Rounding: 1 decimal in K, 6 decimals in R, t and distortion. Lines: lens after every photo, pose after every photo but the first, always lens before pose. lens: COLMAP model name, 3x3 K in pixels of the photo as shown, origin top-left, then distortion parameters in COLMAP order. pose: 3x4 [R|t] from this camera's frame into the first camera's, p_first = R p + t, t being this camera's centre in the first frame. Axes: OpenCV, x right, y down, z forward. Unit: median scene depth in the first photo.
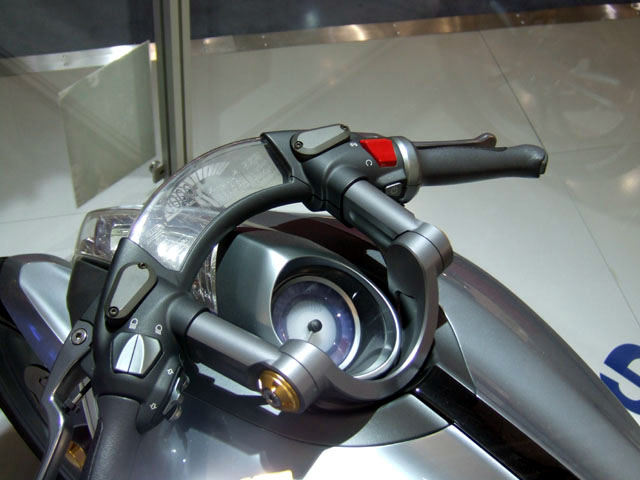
lens RADIAL K [[965.3, 0, 319.0], [0, 965.3, 241.9], [0, 0, 1]] dist [-0.063714, 0.000000]
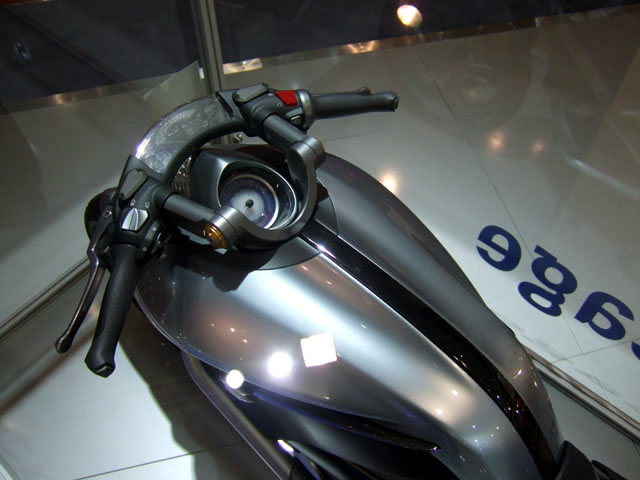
lens RADIAL K [[601.0, 0, 320.6], [0, 601.0, 236.0], [0, 0, 1]] dist [-0.076690, 0.000000]
pose [[0.996586, -0.050676, -0.065177, 0.186751], [0.054496, 0.996814, 0.058234, 0.091077], [0.062018, -0.061587, 0.996173, -0.034844]]
